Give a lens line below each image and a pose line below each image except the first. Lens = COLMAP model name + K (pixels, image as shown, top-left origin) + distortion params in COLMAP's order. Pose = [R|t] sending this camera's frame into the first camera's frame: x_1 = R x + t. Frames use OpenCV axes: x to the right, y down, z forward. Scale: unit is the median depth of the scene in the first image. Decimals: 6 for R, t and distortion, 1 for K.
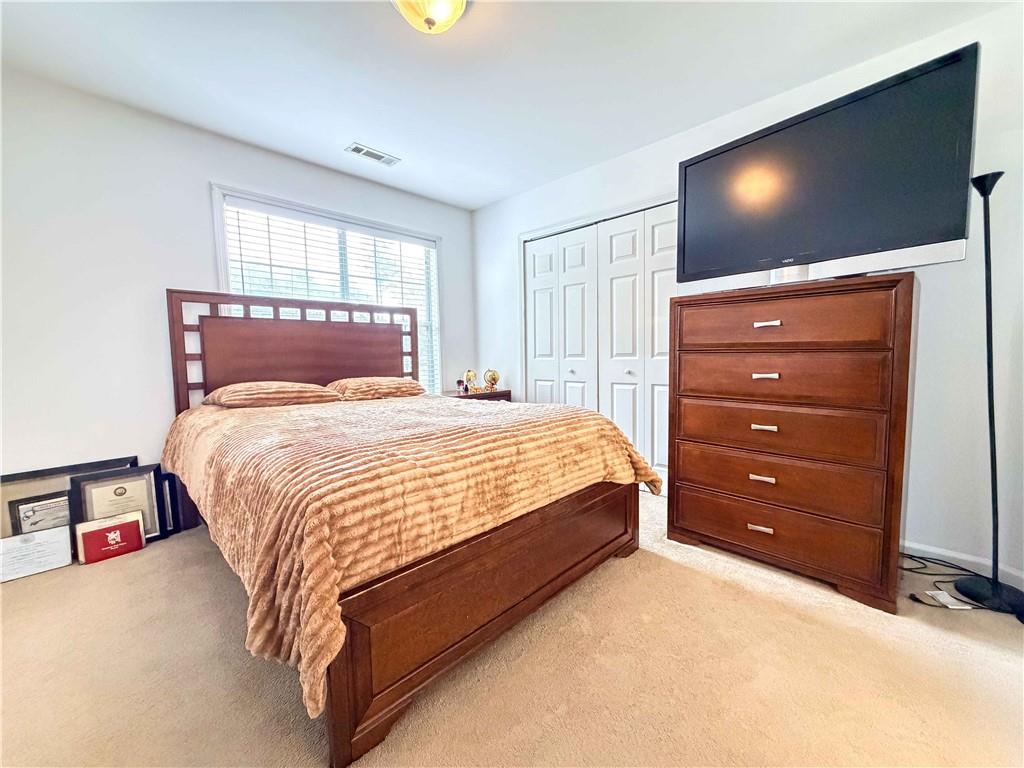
lens RADIAL K [[408.9, 0, 508.6], [0, 408.9, 383.8], [0, 0, 1]] dist [-0.000589, 0.000513]
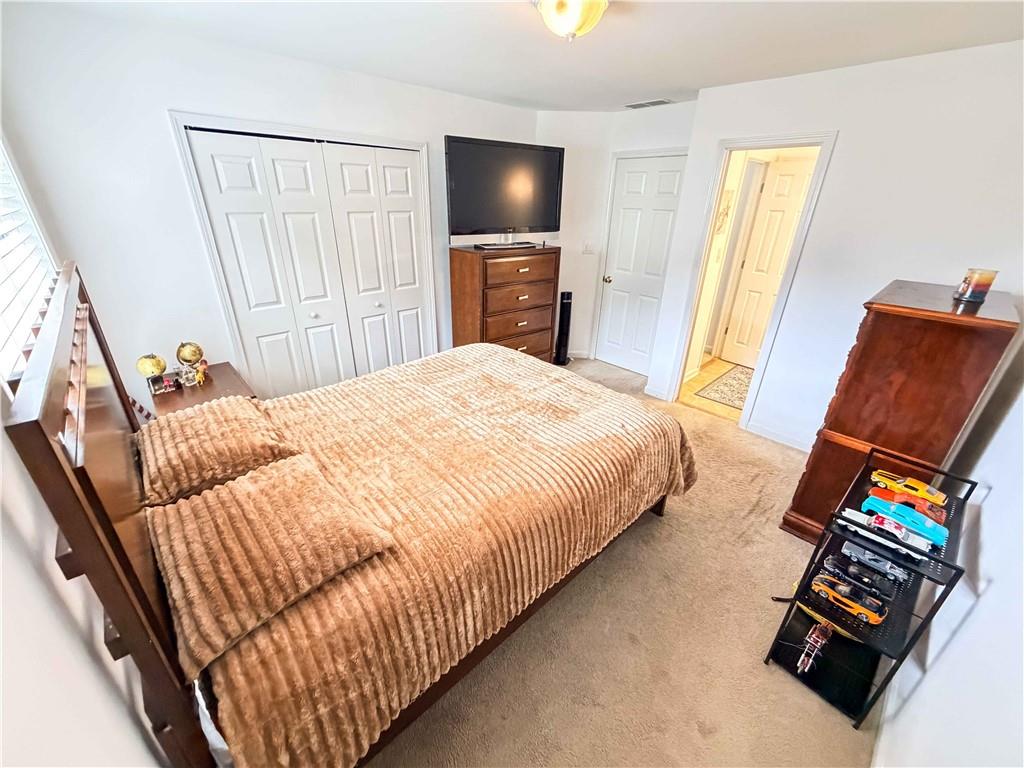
lens RADIAL K [[408.9, 0, 508.6], [0, 408.9, 383.8], [0, 0, 1]] dist [-0.000589, 0.000513]
pose [[0.045196, -0.393270, 0.918311, -0.783867], [0.058737, 0.918707, 0.390548, -0.241862], [-0.997250, 0.036288, 0.064622, 0.575617]]
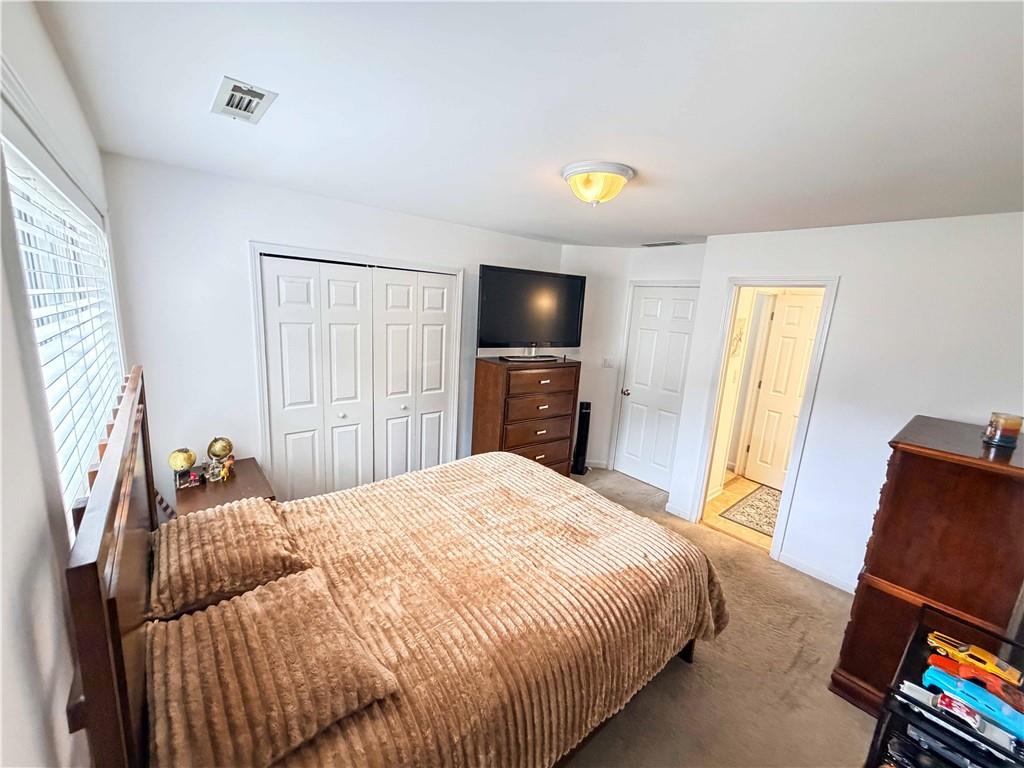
lens RADIAL K [[408.9, 0, 508.6], [0, 408.9, 383.8], [0, 0, 1]] dist [-0.000589, 0.000513]
pose [[0.098393, -0.164464, 0.981463, -0.788770], [0.016668, 0.986383, 0.163617, -0.275874], [-0.995008, 0.000260, 0.099794, 0.582590]]
